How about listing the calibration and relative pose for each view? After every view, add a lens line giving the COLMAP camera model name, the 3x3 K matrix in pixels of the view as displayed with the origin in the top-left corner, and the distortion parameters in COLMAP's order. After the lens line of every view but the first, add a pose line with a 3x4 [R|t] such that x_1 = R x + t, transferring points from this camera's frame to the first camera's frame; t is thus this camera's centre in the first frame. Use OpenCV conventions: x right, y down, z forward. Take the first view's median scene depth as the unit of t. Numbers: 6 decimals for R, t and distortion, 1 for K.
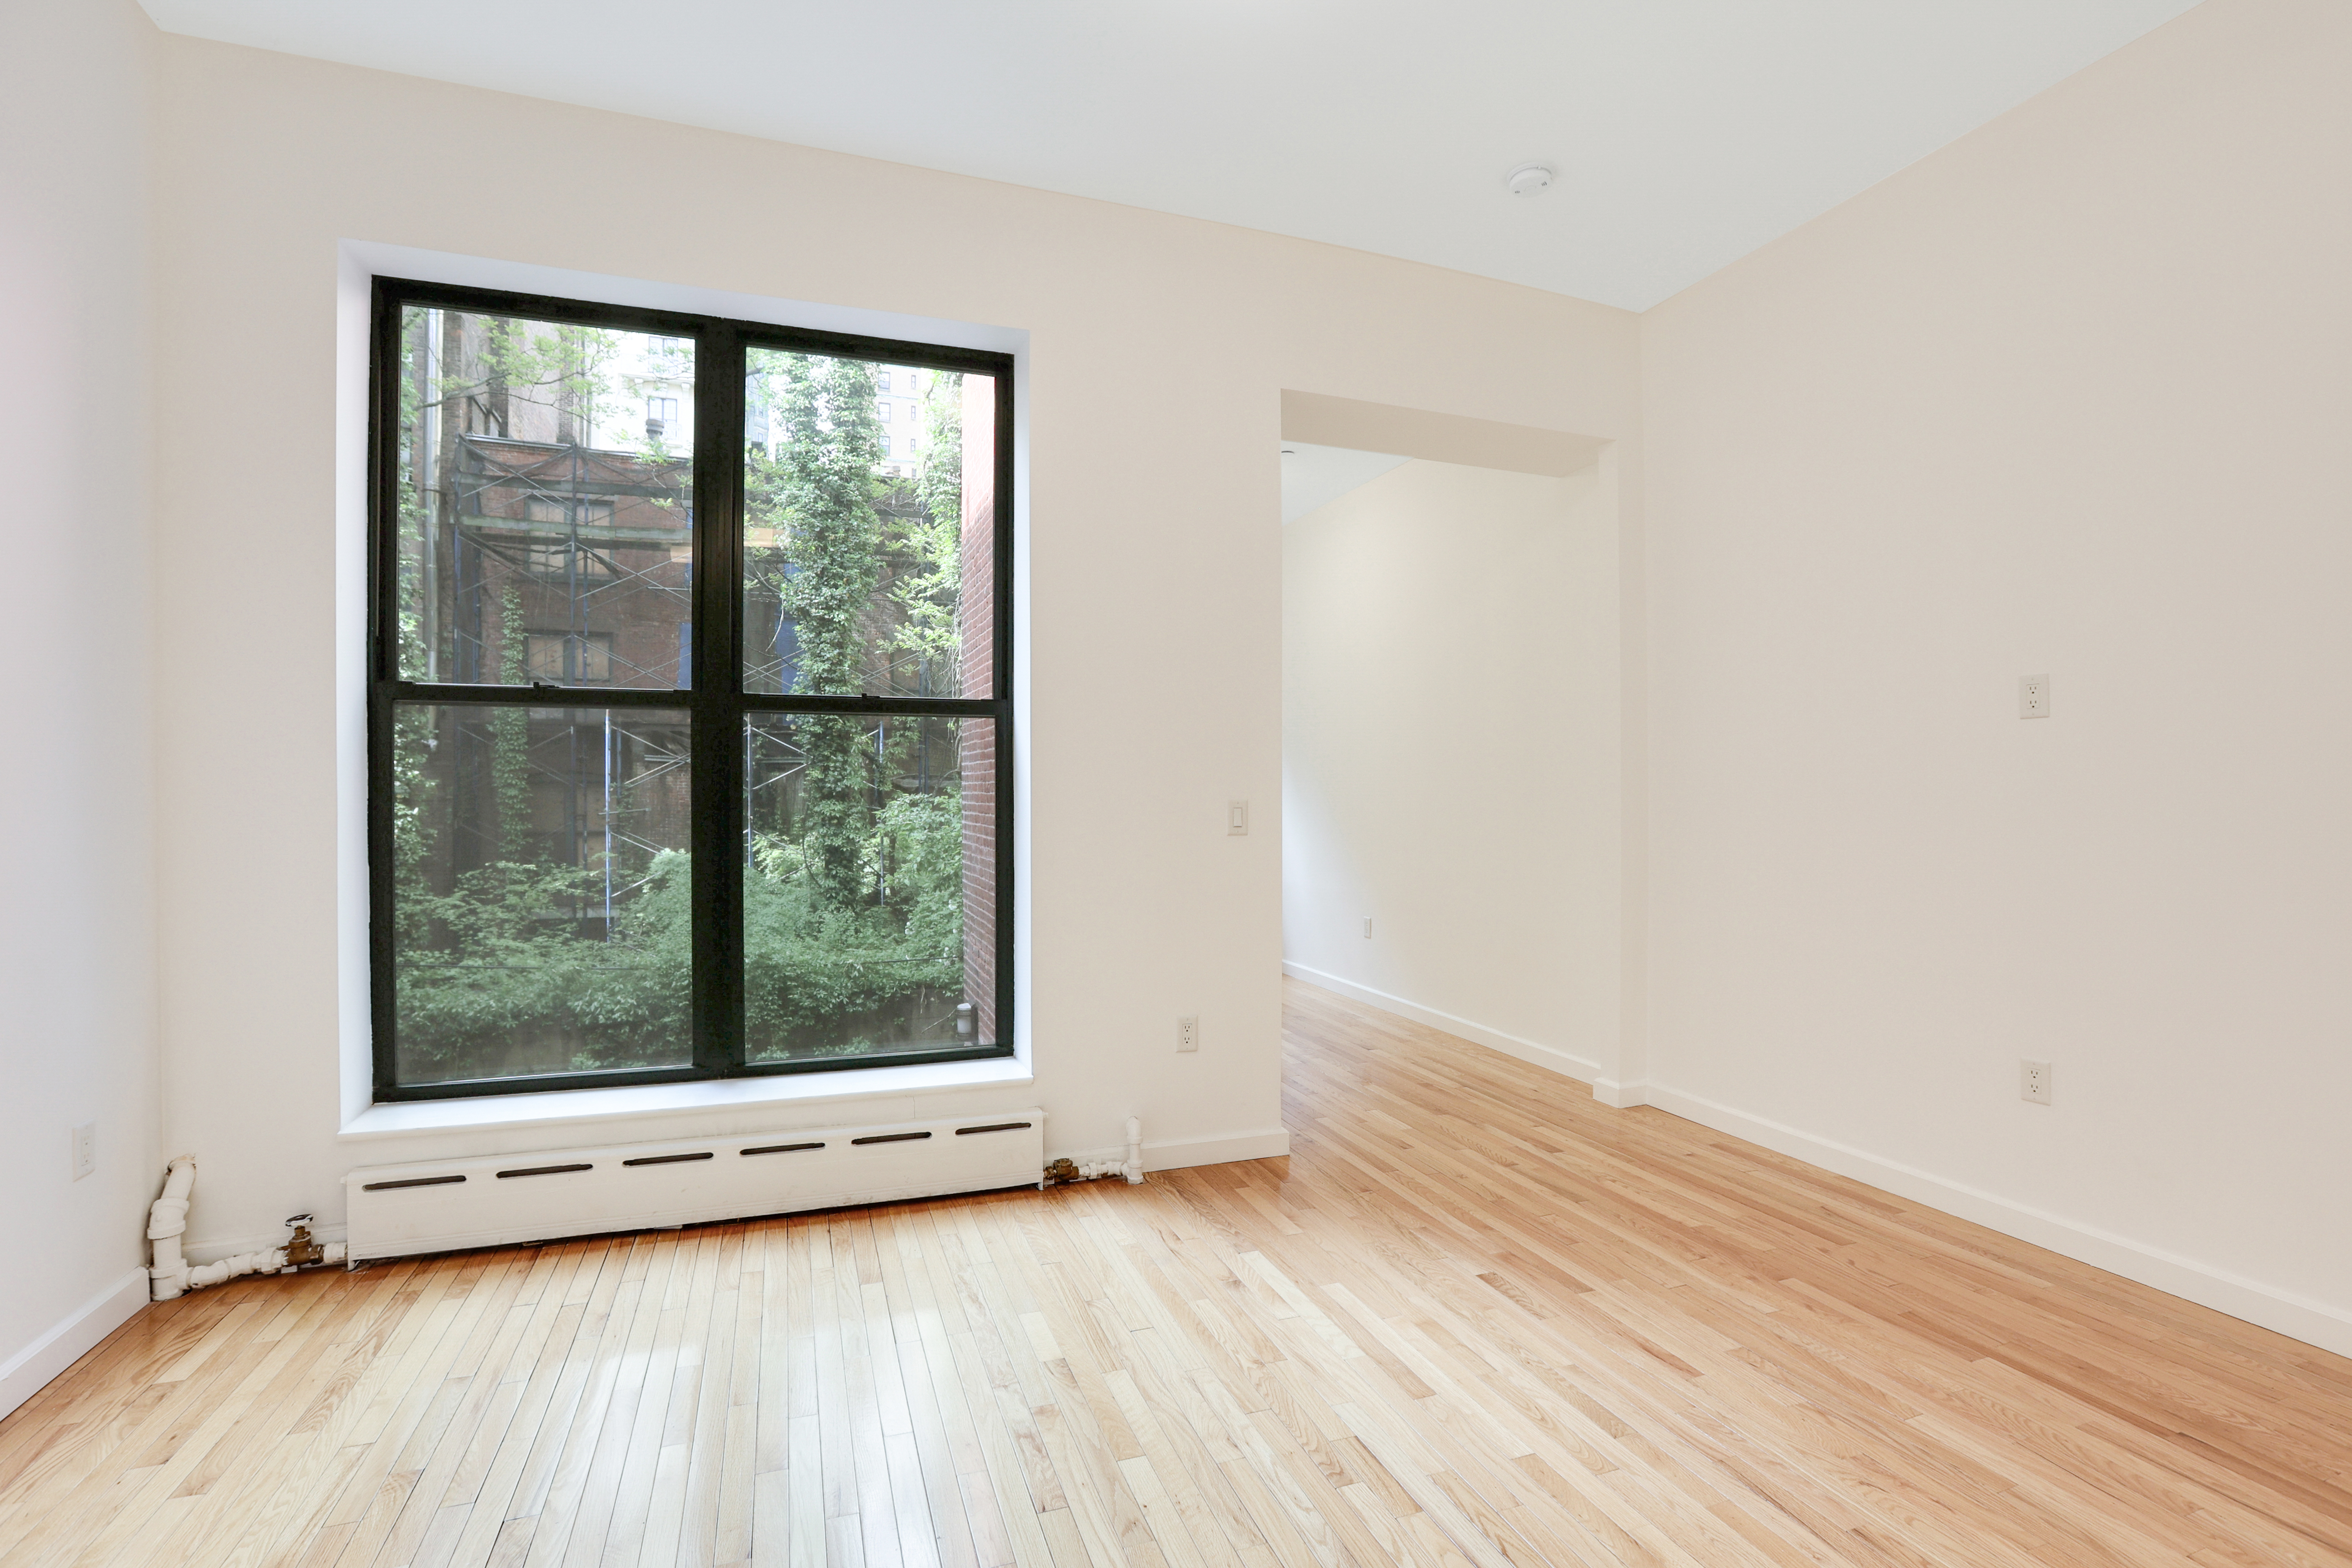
lens RADIAL K [[1073.5, 0, 1168.7], [0, 1073.5, 784.8], [0, 0, 1]] dist [-0.039105, 0.005717]
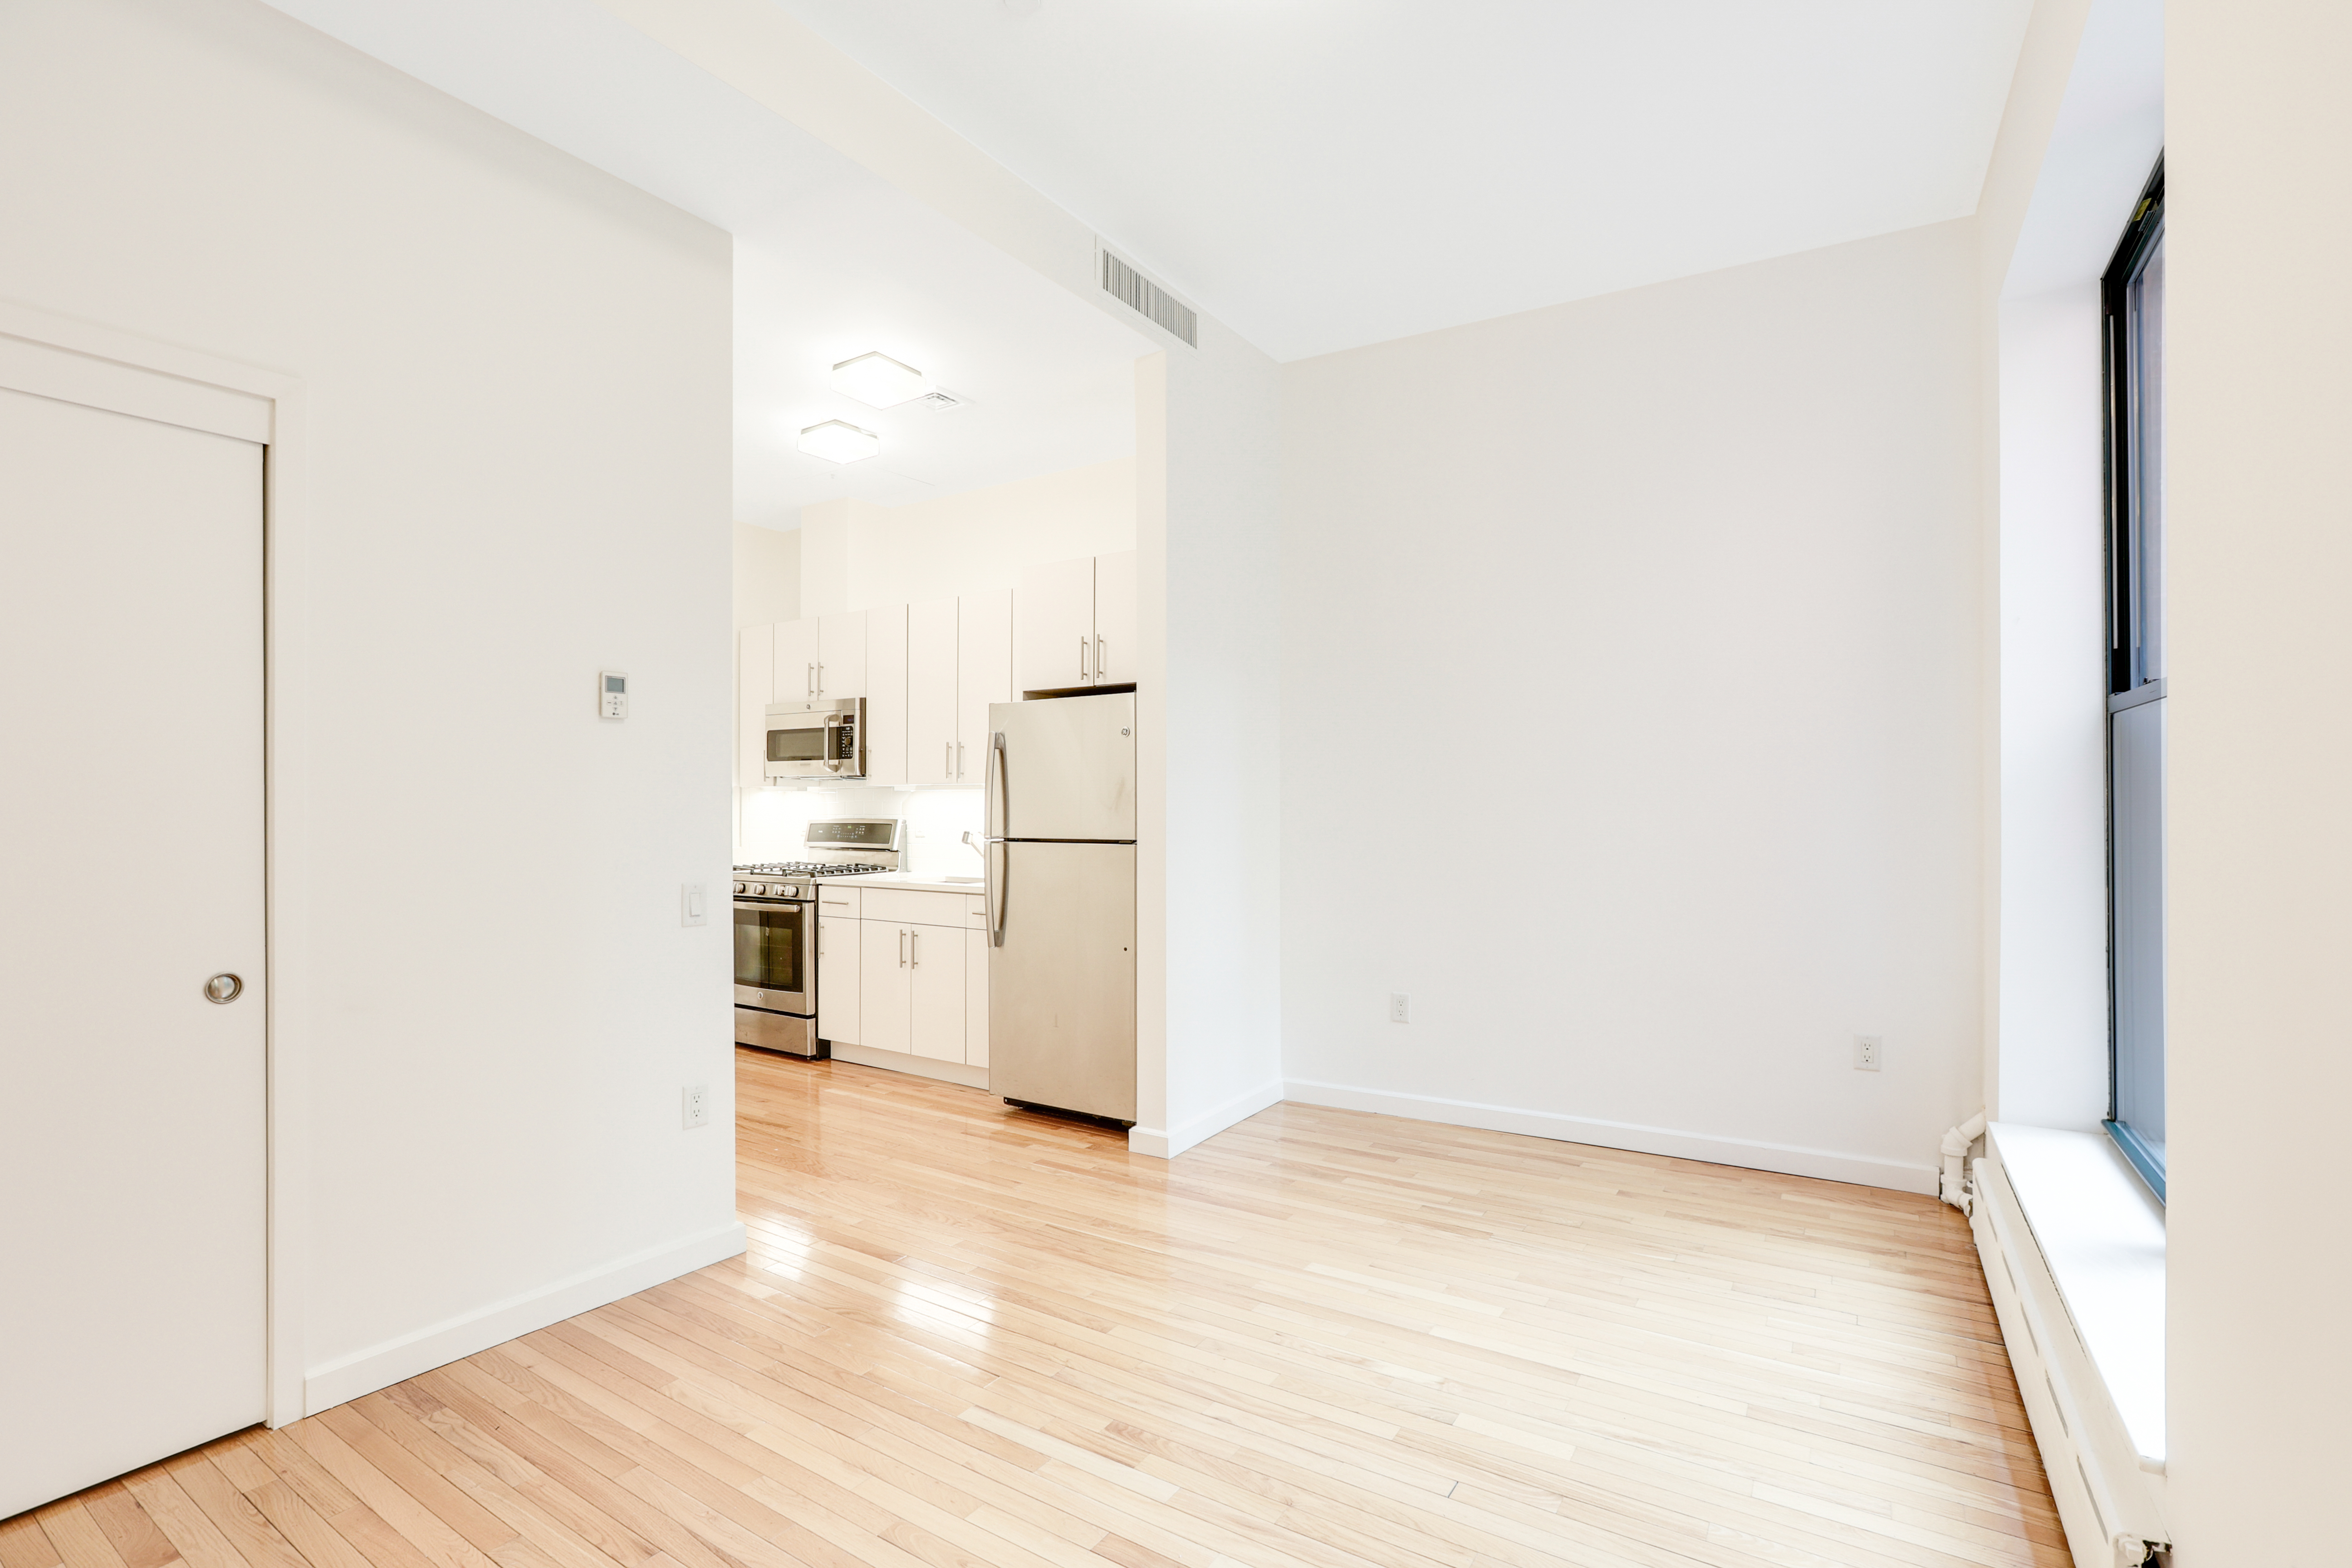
lens RADIAL K [[1073.5, 0, 1175.8], [0, 1073.5, 788.5], [0, 0, 1]] dist [-0.039105, 0.005717]
pose [[-0.791703, -0.006974, -0.610866, 0.483243], [0.009727, 0.999664, -0.024020, 0.000710], [0.610829, -0.024958, -0.791369, 1.166291]]
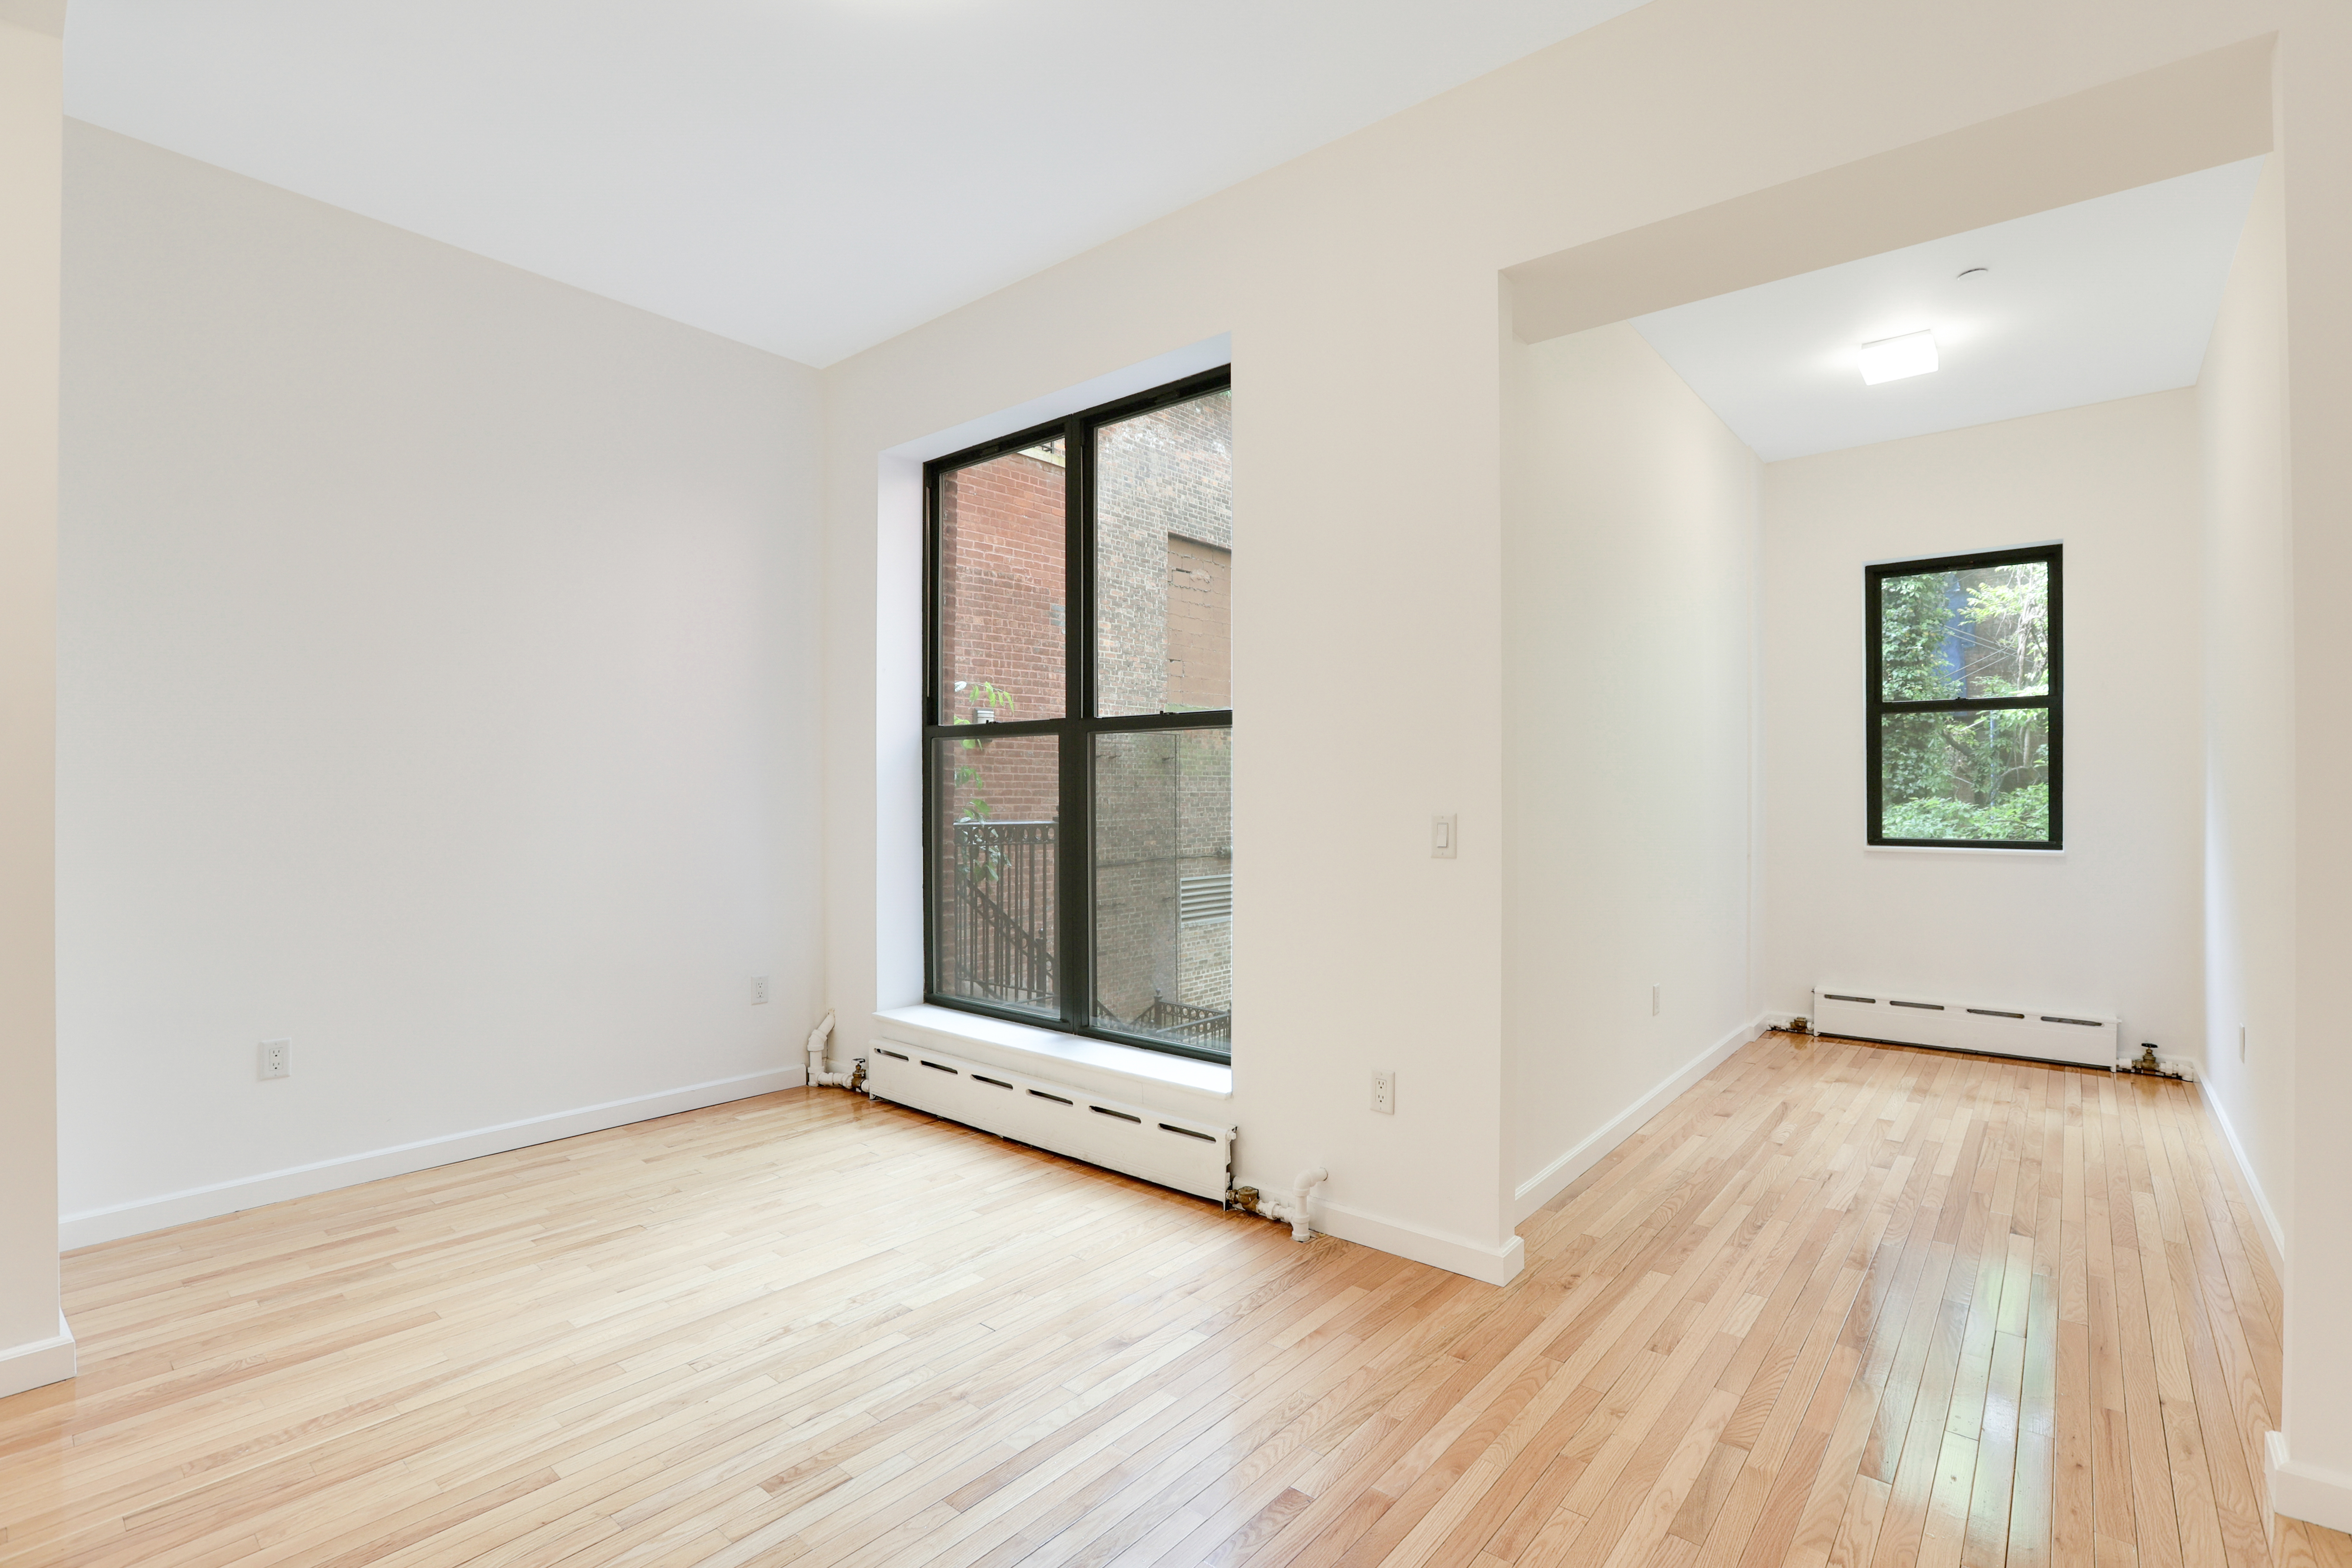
lens RADIAL K [[1073.5, 0, 1183.9], [0, 1073.5, 794.4], [0, 0, 1]] dist [-0.039105, 0.005717]
pose [[0.508733, 0.001873, -0.860923, 0.736809], [0.005288, 0.999972, 0.005300, -0.006461], [0.860908, -0.007249, 0.508708, 0.495799]]
